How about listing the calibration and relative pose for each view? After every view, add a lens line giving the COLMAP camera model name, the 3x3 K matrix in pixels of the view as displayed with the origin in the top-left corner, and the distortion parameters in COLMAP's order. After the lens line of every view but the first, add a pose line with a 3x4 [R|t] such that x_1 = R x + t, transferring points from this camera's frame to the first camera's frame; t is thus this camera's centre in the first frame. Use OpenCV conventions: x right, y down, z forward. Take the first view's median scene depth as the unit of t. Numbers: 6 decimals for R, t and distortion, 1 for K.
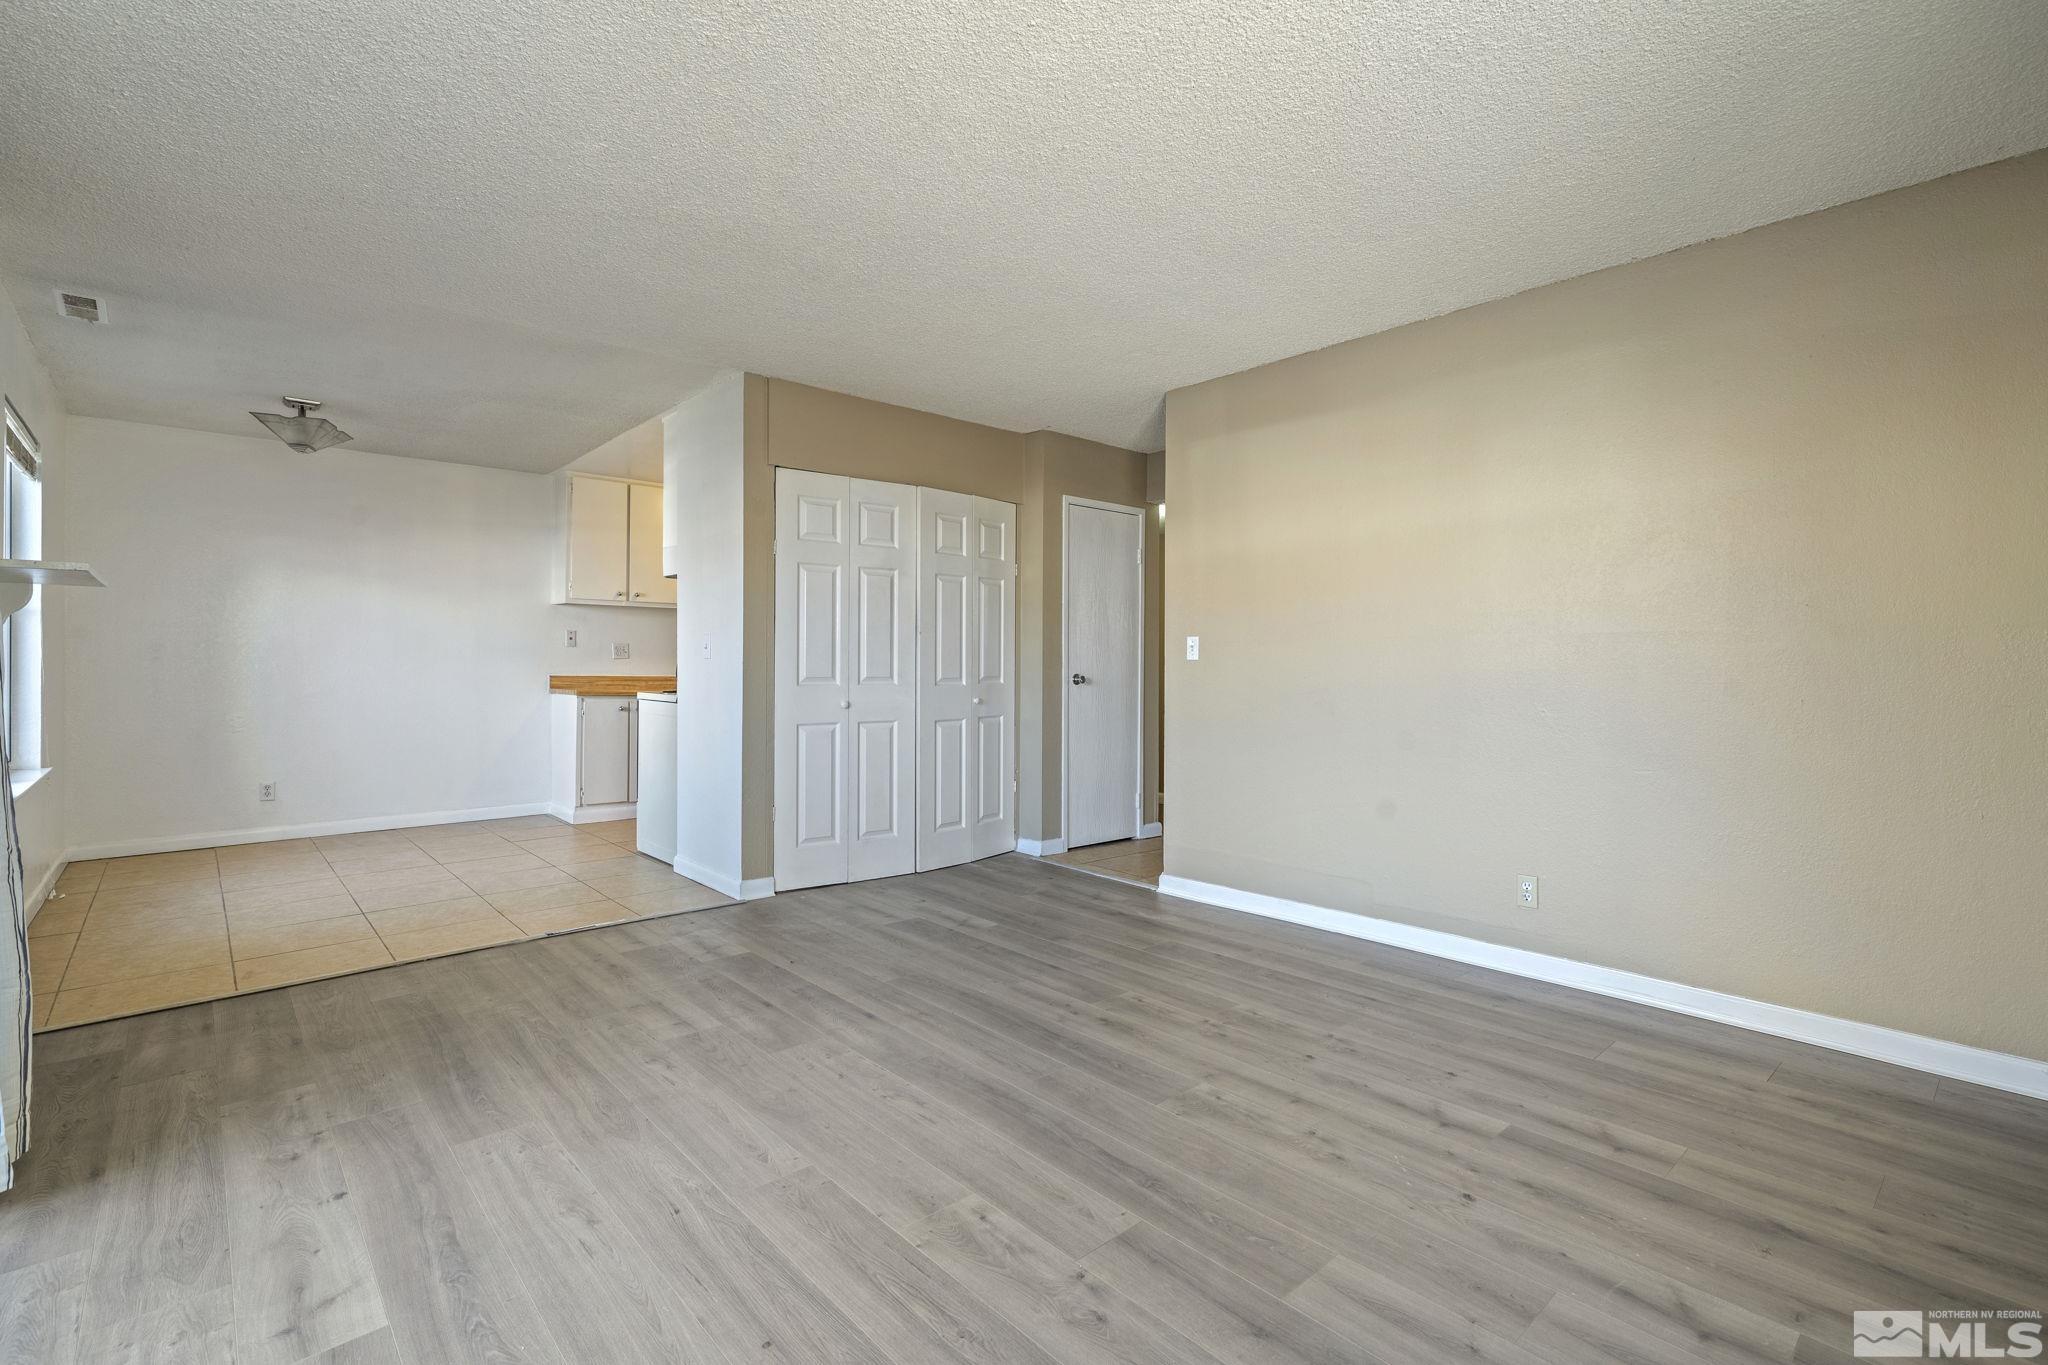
lens RADIAL K [[931.5, 0, 1022.1], [0, 931.5, 662.4], [0, 0, 1]] dist [0.002976, 0.000222]
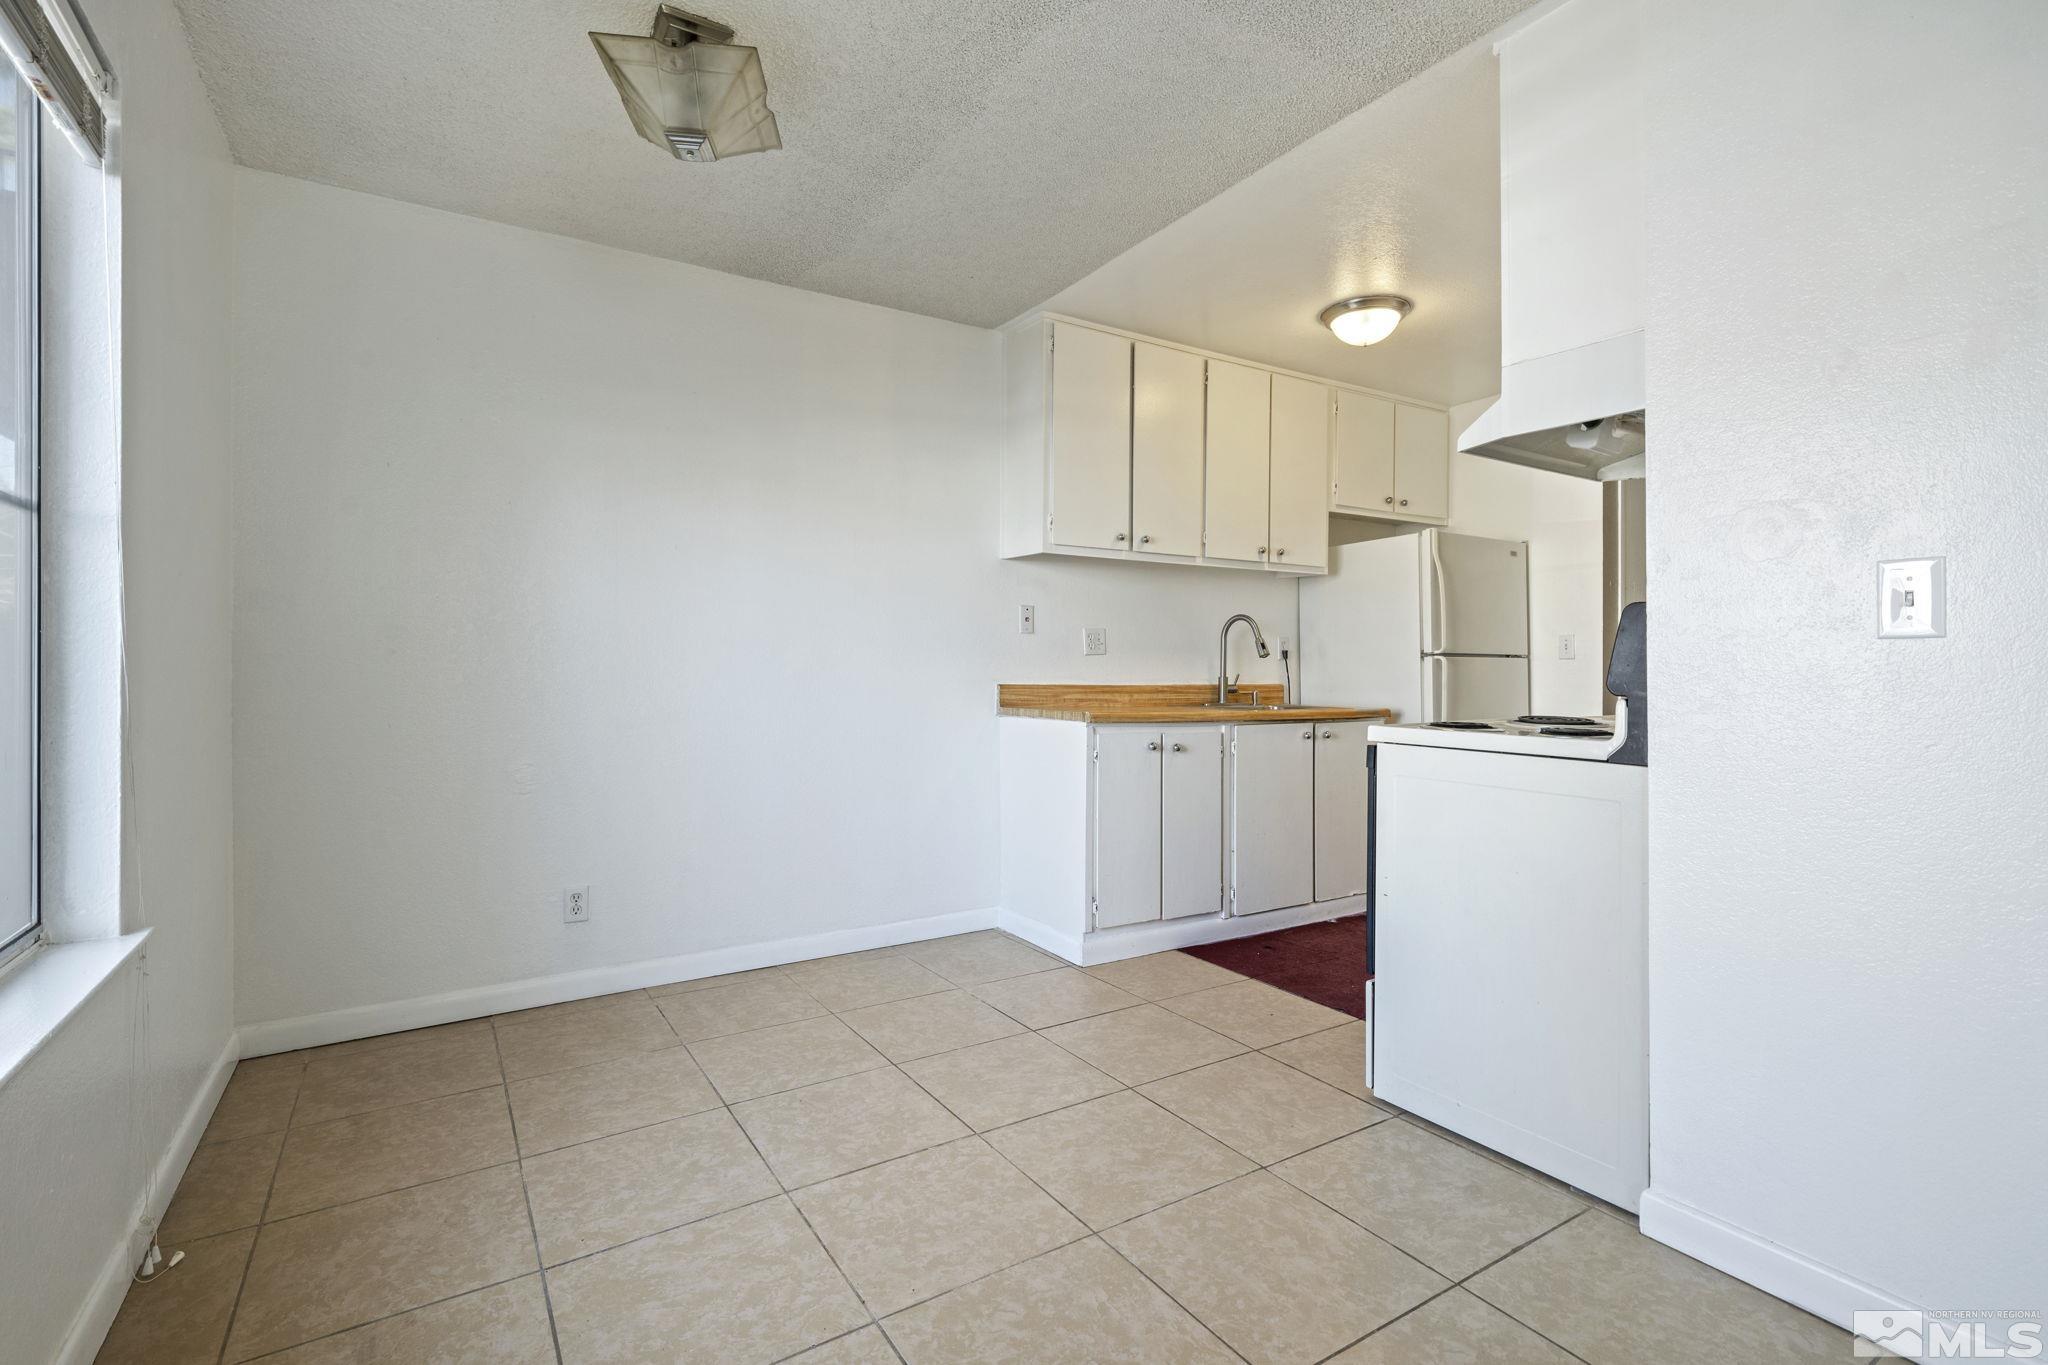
lens RADIAL K [[944.6, 0, 1015.5], [0, 944.6, 667.8], [0, 0, 1]] dist [0.000947, -0.000110]
pose [[0.985751, -0.001664, -0.168205, -0.756922], [0.001827, 0.999998, 0.000812, 0.006996], [0.168203, -0.001108, 0.985752, 0.823592]]
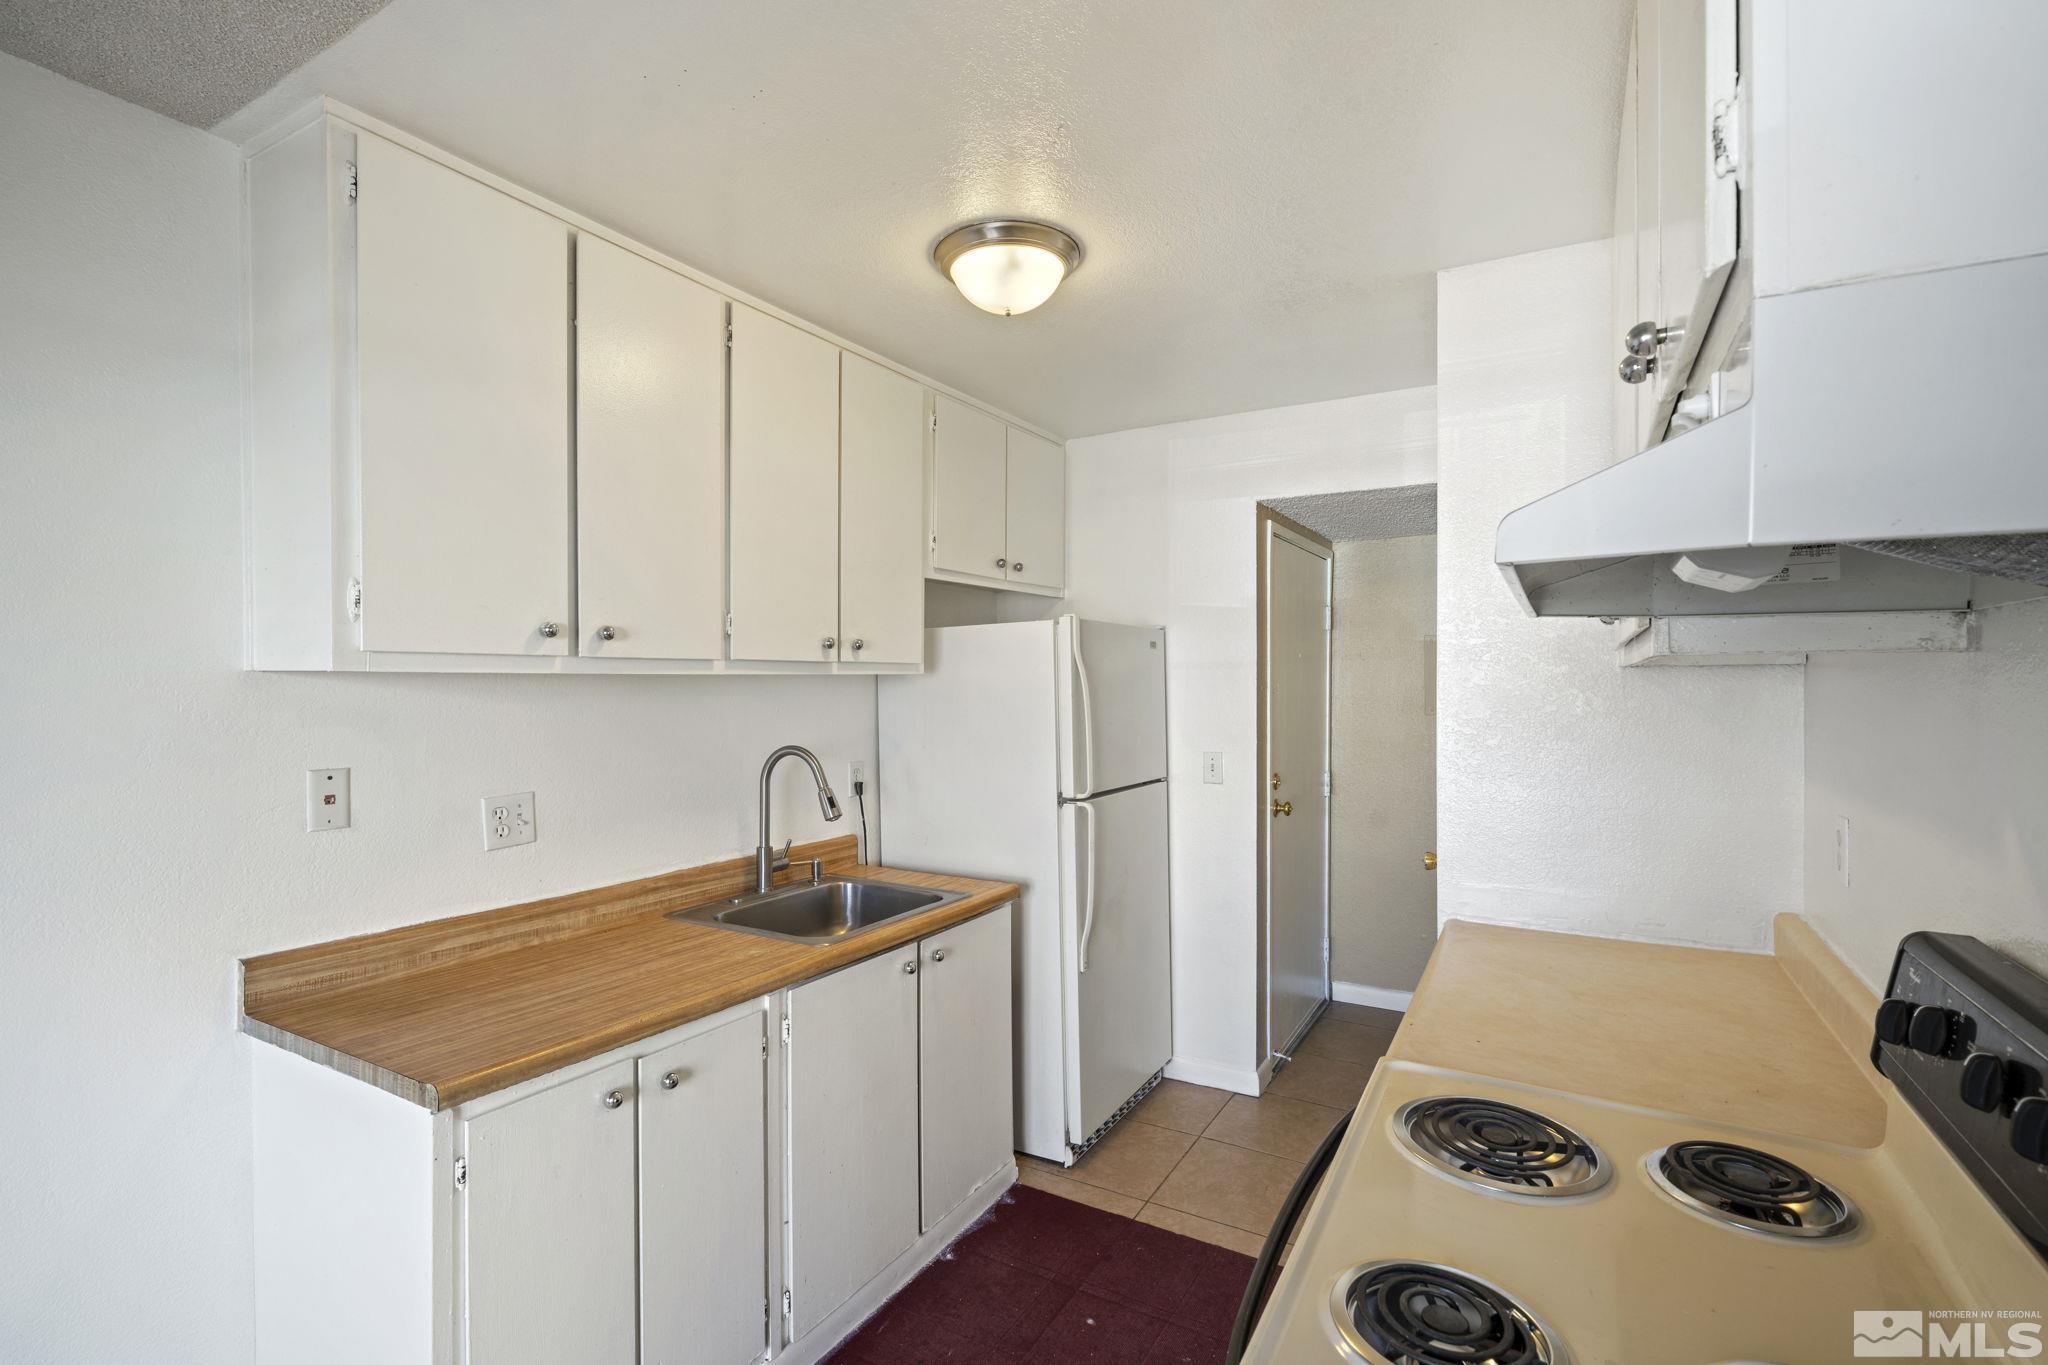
lens RADIAL K [[941.8, 0, 1011.5], [0, 941.8, 691.9], [0, 0, 1]] dist [0.000440, 0.000135]
pose [[0.953606, -0.011125, 0.300851, -0.732930], [0.007898, 0.999898, 0.011939, -0.110053], [-0.300953, -0.009009, 0.953596, 1.329967]]
